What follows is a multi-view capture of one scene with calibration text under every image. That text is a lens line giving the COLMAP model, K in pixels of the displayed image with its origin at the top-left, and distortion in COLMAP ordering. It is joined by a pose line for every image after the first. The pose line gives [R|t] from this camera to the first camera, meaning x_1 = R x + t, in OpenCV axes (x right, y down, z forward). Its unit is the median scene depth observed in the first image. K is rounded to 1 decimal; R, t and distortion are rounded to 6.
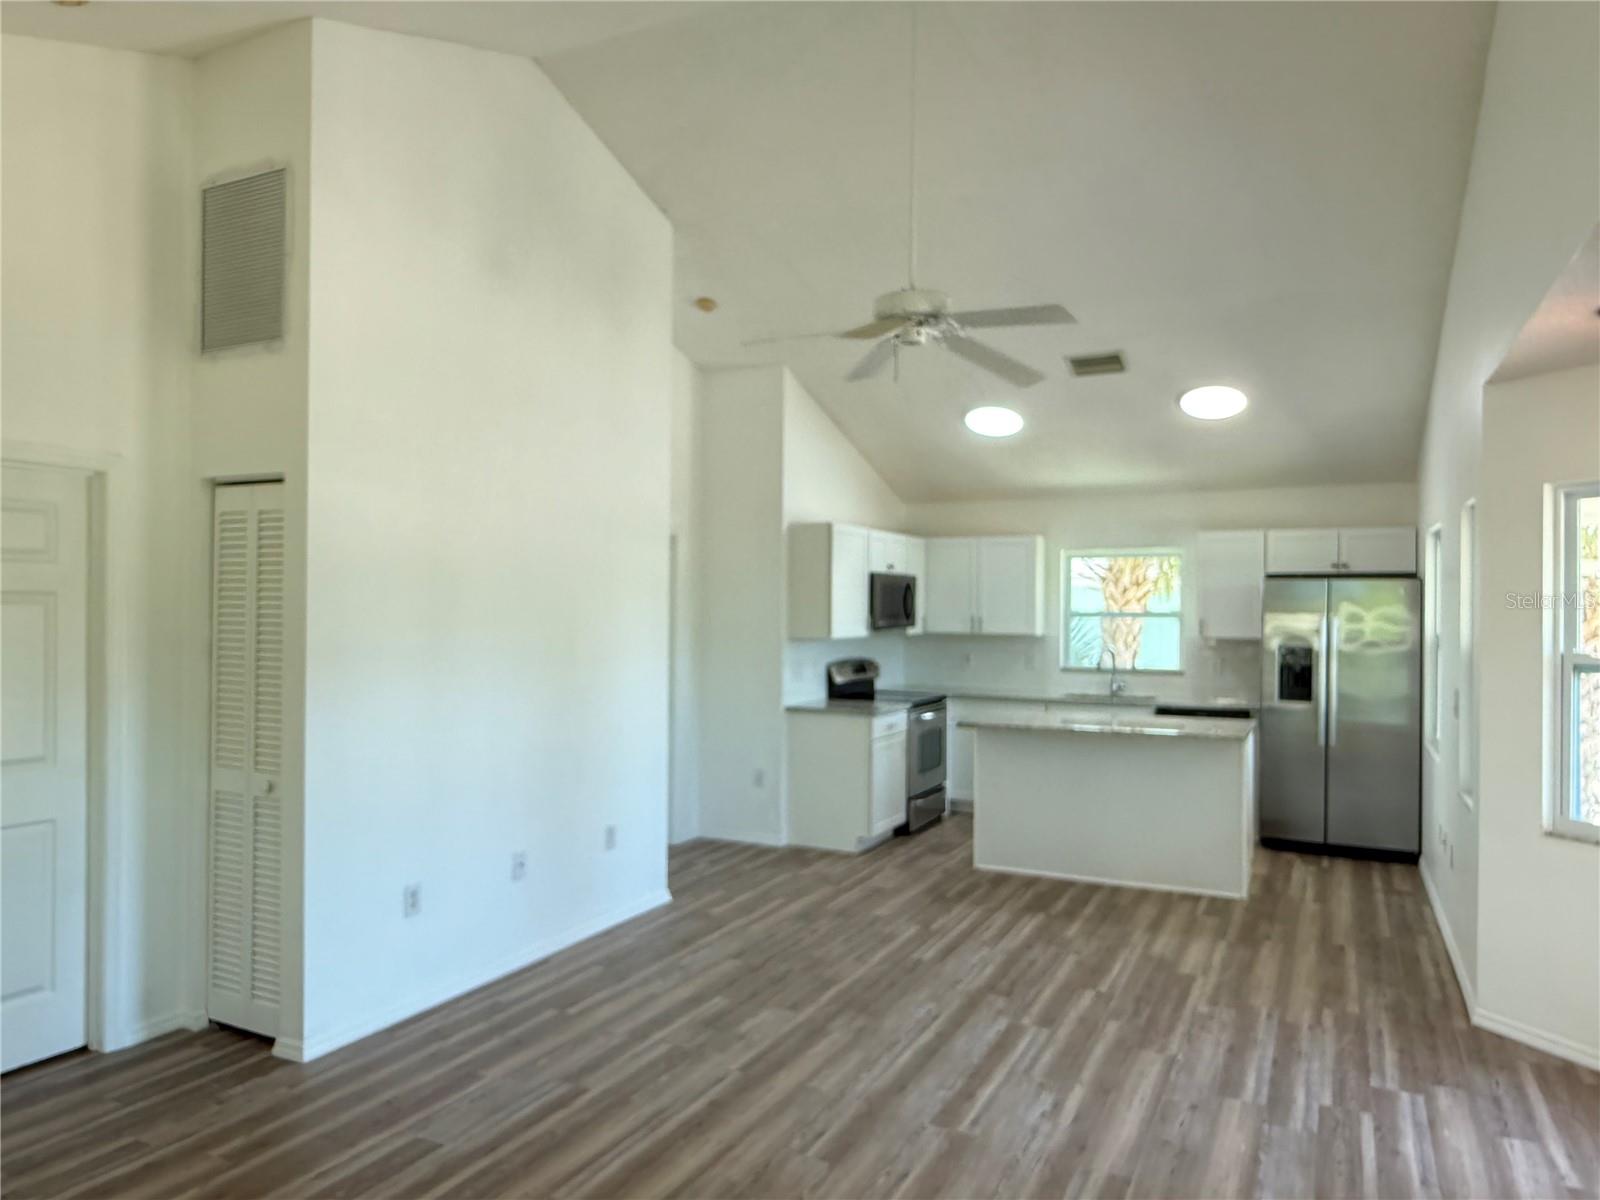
lens RADIAL K [[1063.7, 0, 795.2], [0, 1063.7, 600.4], [0, 0, 1]] dist [-0.004070, 0.000893]
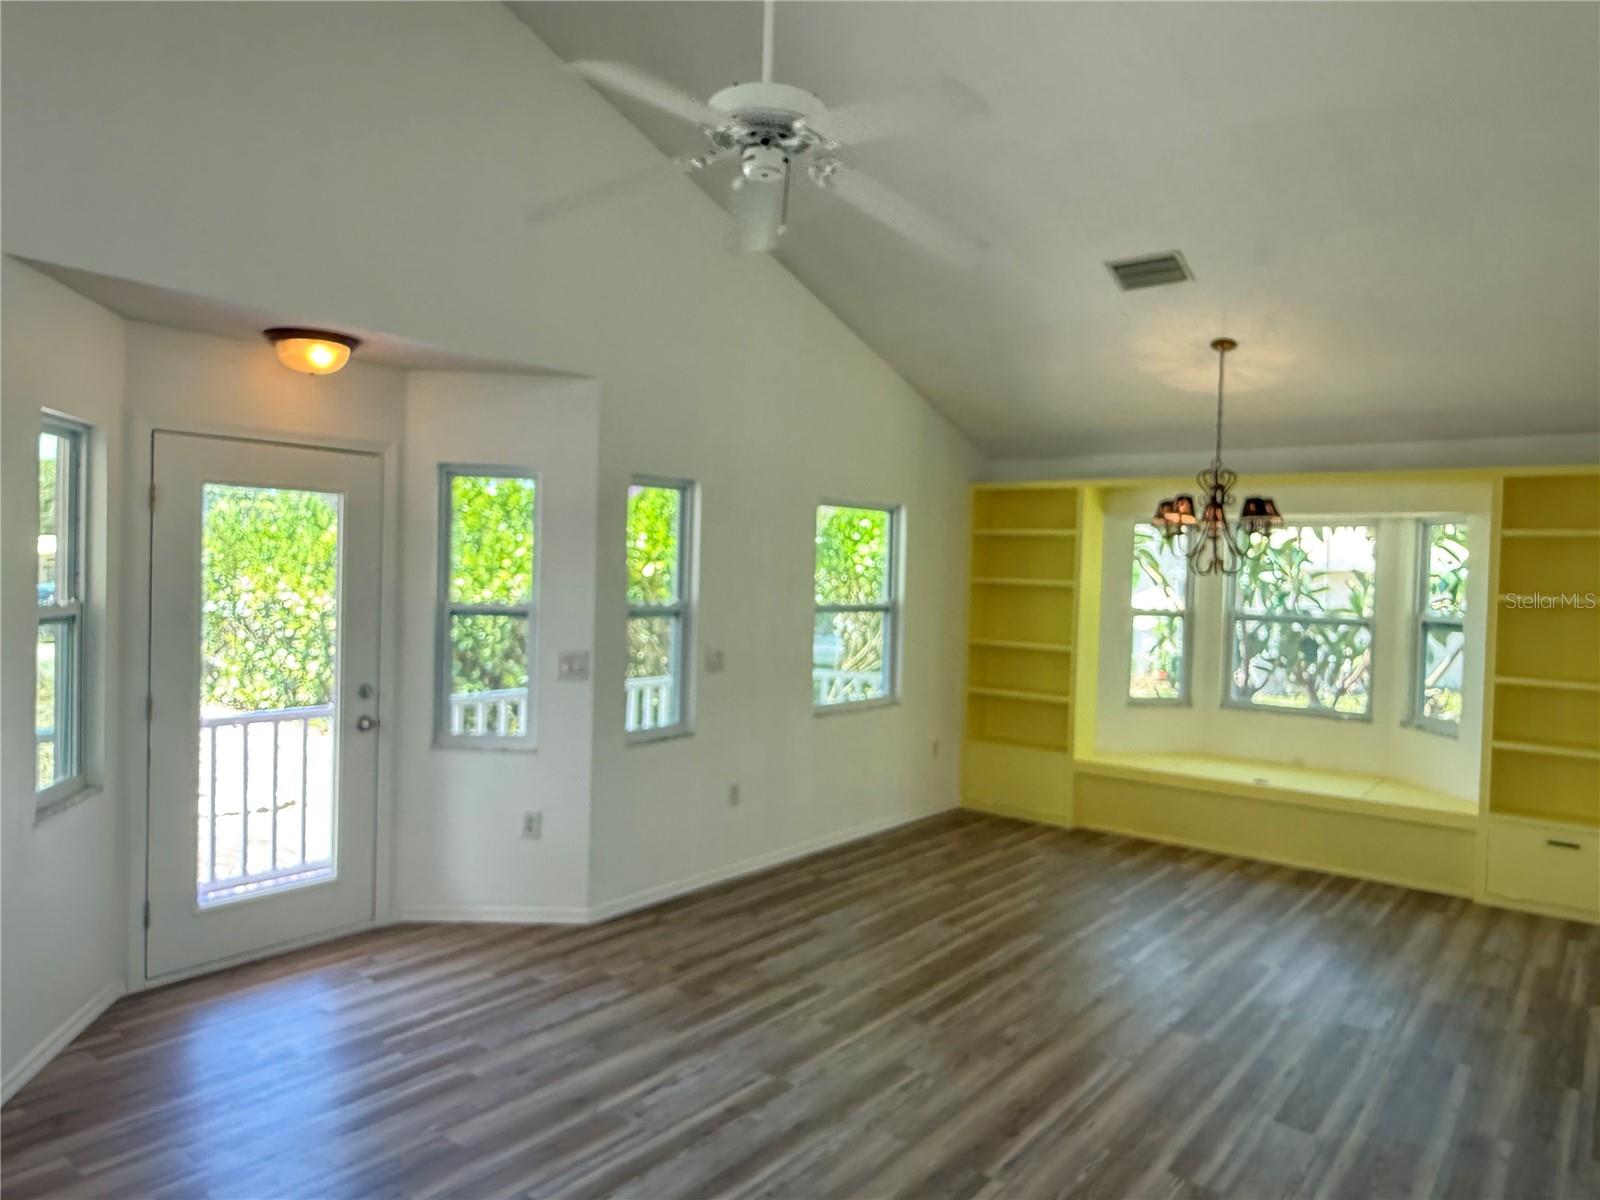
lens RADIAL K [[1063.7, 0, 794.3], [0, 1063.7, 602.0], [0, 0, 1]] dist [-0.004070, 0.000893]
pose [[-0.979475, -0.042009, 0.197138, -0.029896], [-0.037161, 0.998911, 0.028227, -0.000658], [-0.198109, 0.020322, -0.979969, 1.079105]]
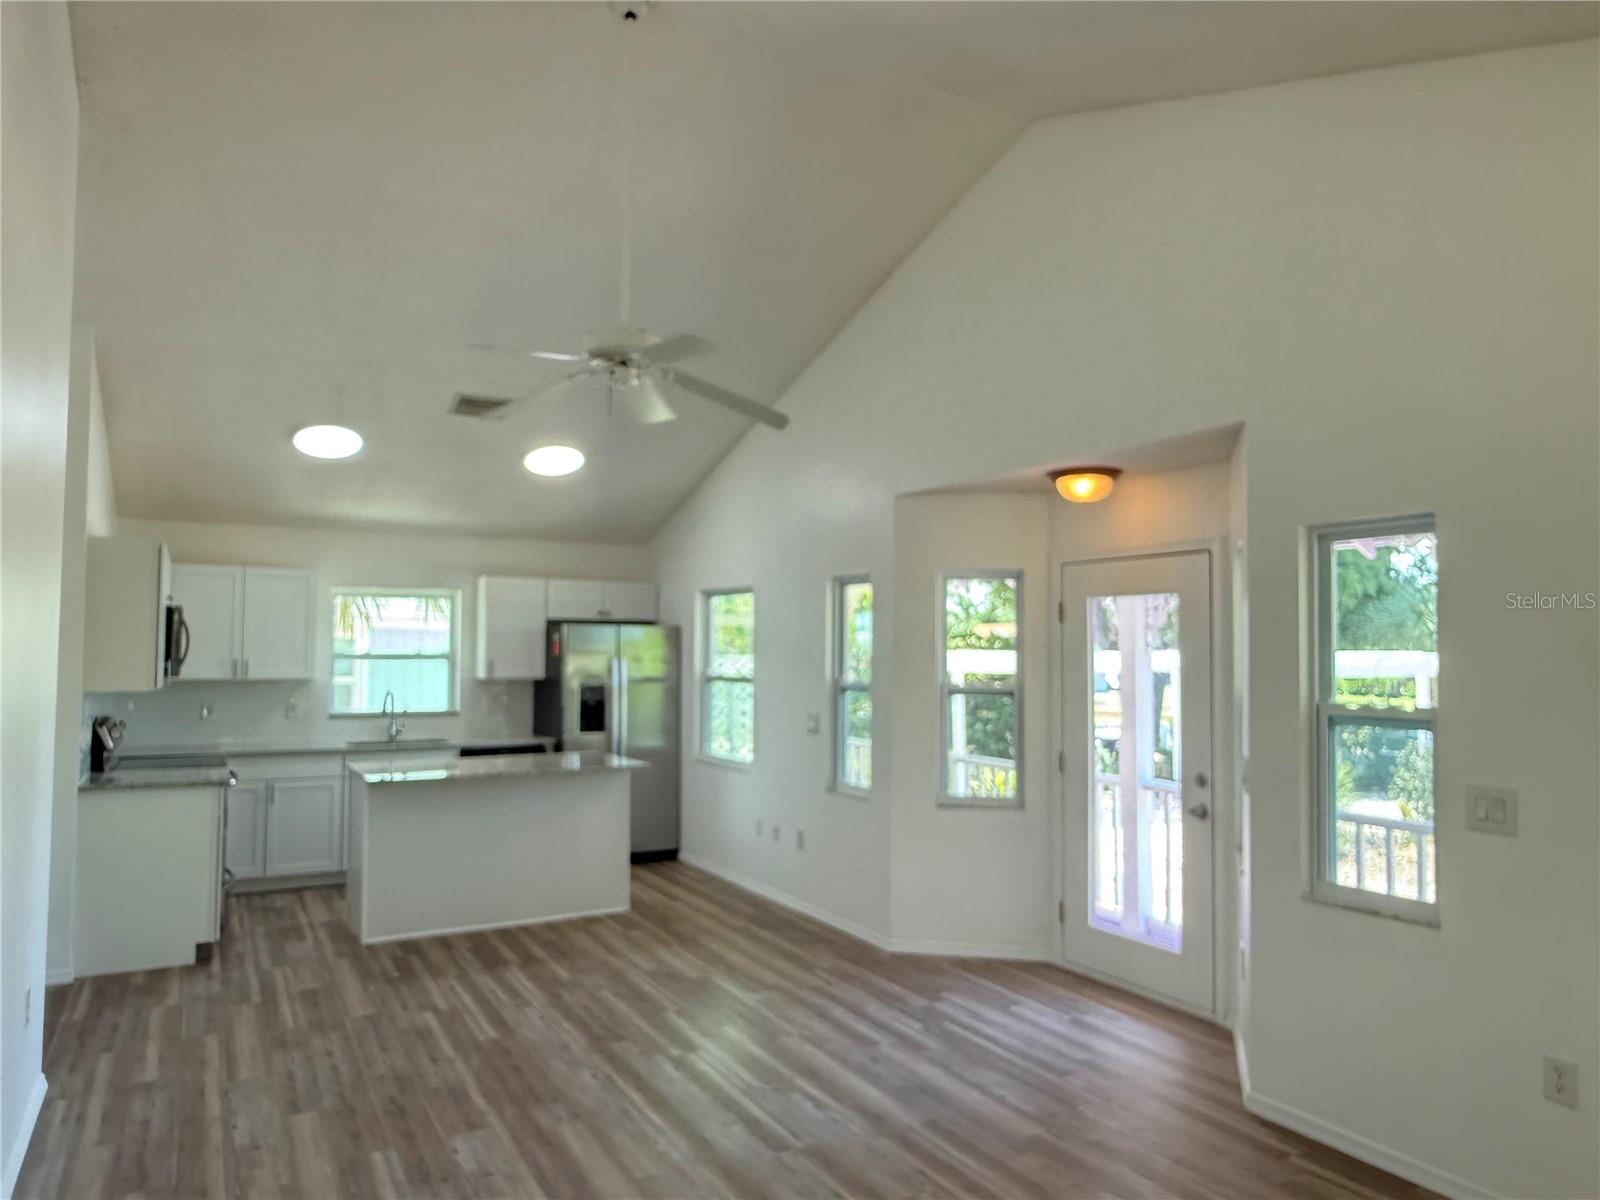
lens RADIAL K [[1063.7, 0, 796.1], [0, 1063.7, 612.0], [0, 0, 1]] dist [-0.004070, 0.000893]
pose [[0.553811, 0.028180, 0.832166, -0.401681], [-0.008446, 0.999566, -0.028228, -0.003942], [-0.832600, 0.008605, 0.553808, 0.218577]]
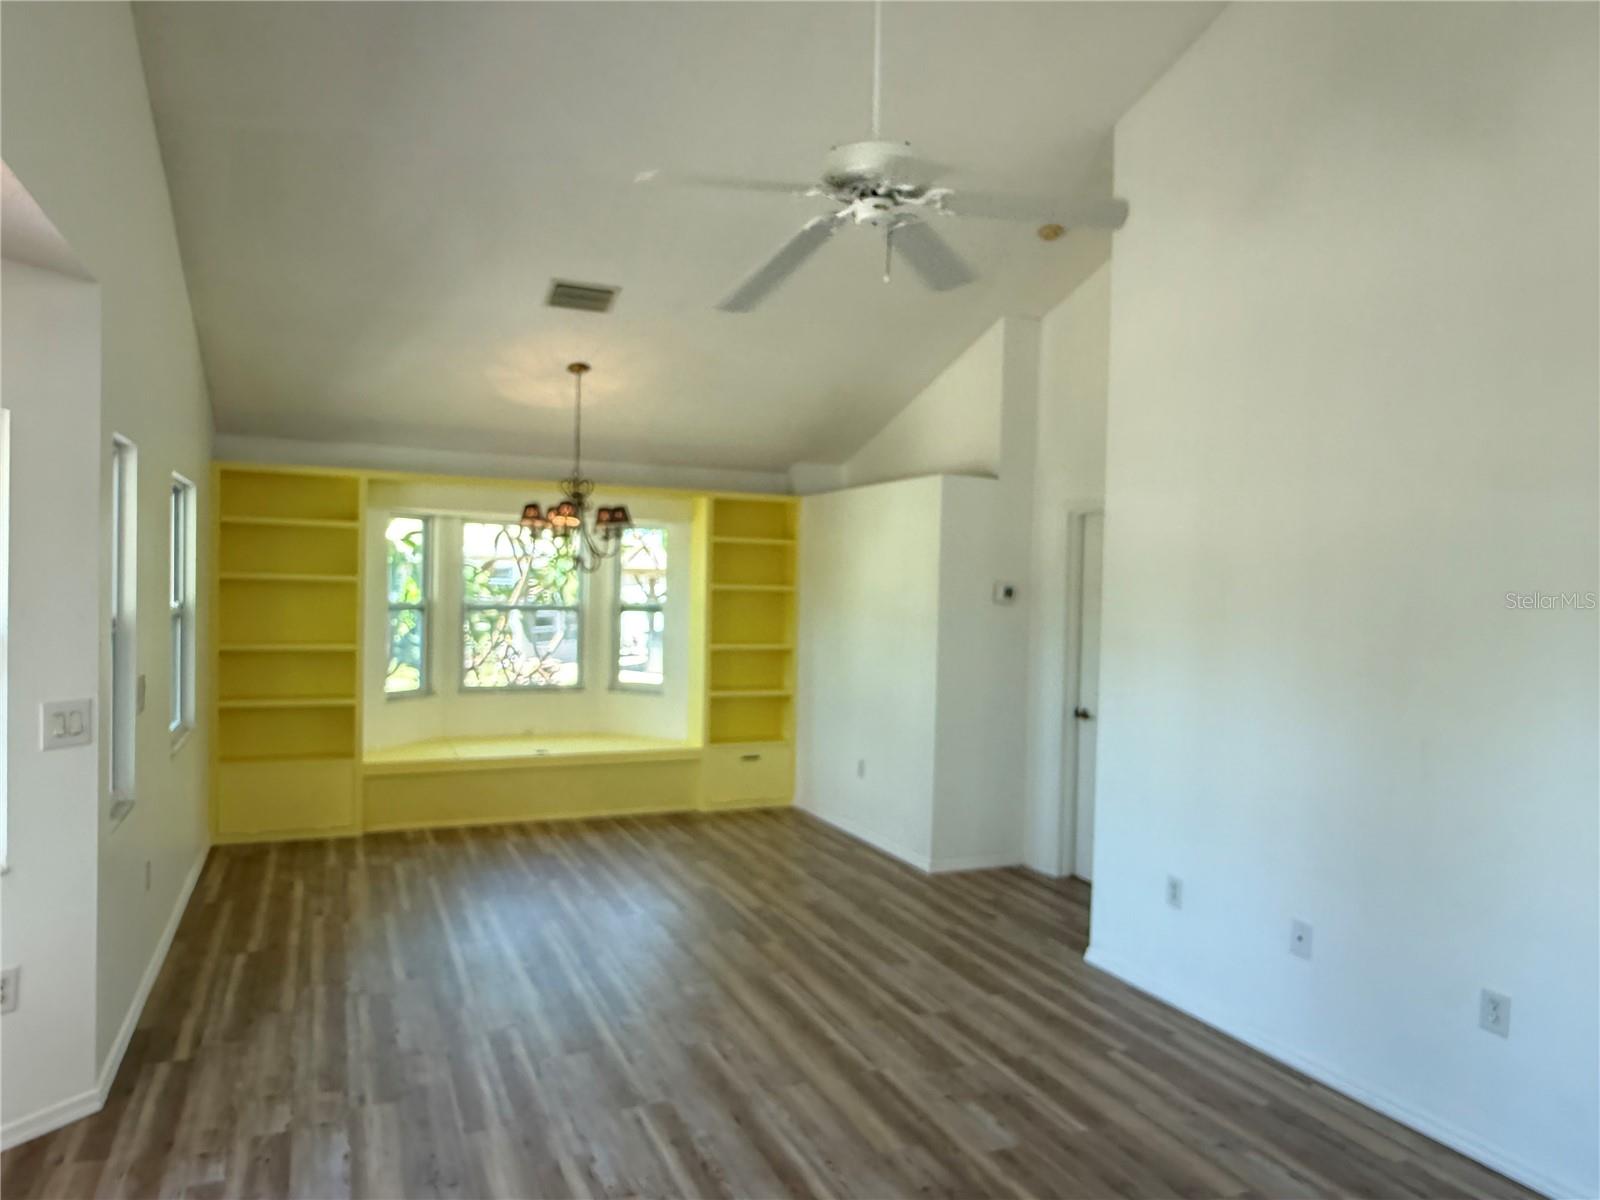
lens RADIAL K [[1063.7, 0, 798.7], [0, 1063.7, 602.3], [0, 0, 1]] dist [-0.004070, 0.000893]
pose [[-0.632709, -0.008019, -0.774348, 0.452934], [-0.025157, 0.999631, 0.010204, 0.002253], [0.773981, 0.025937, -0.632678, 0.934197]]
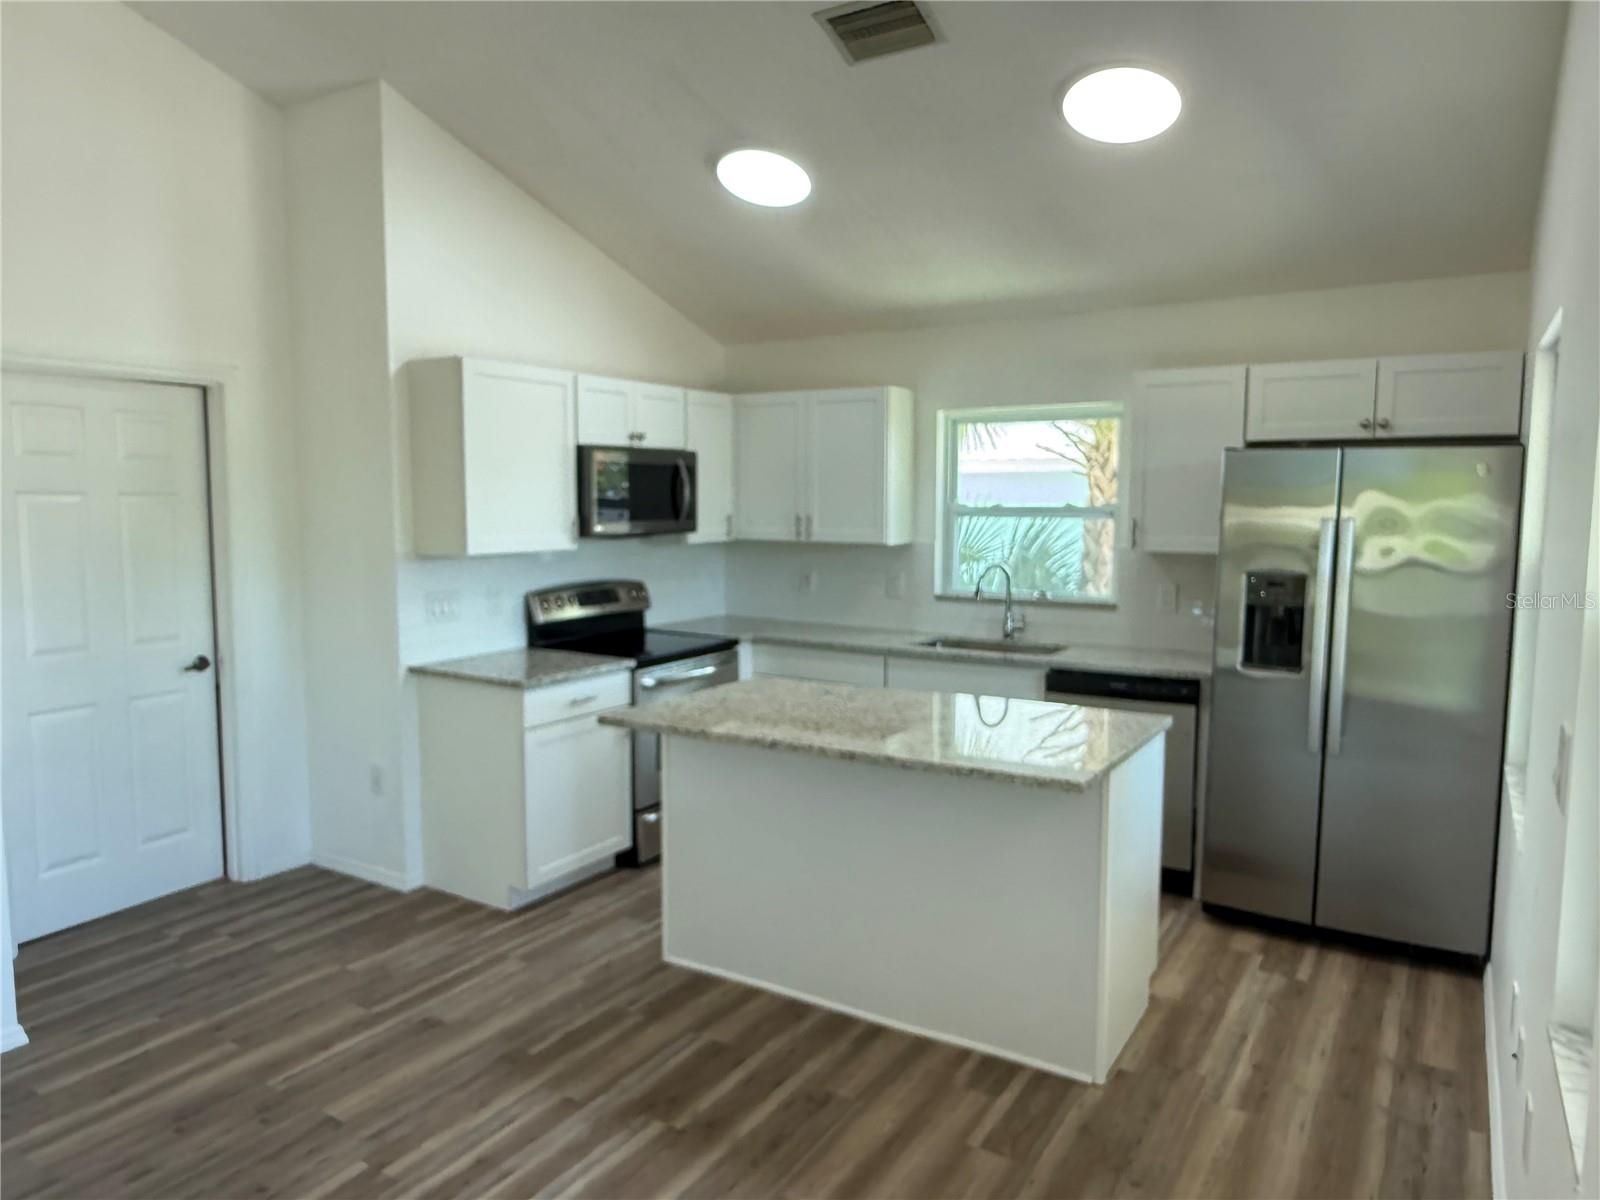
lens RADIAL K [[1063.7, 0, 799.6], [0, 1063.7, 597.5], [0, 0, 1]] dist [-0.004070, 0.000893]
pose [[0.996287, 0.004685, -0.085972, 0.309243], [0.003923, 0.995012, 0.099682, 0.000711], [0.086010, -0.099649, 0.991298, 0.489769]]
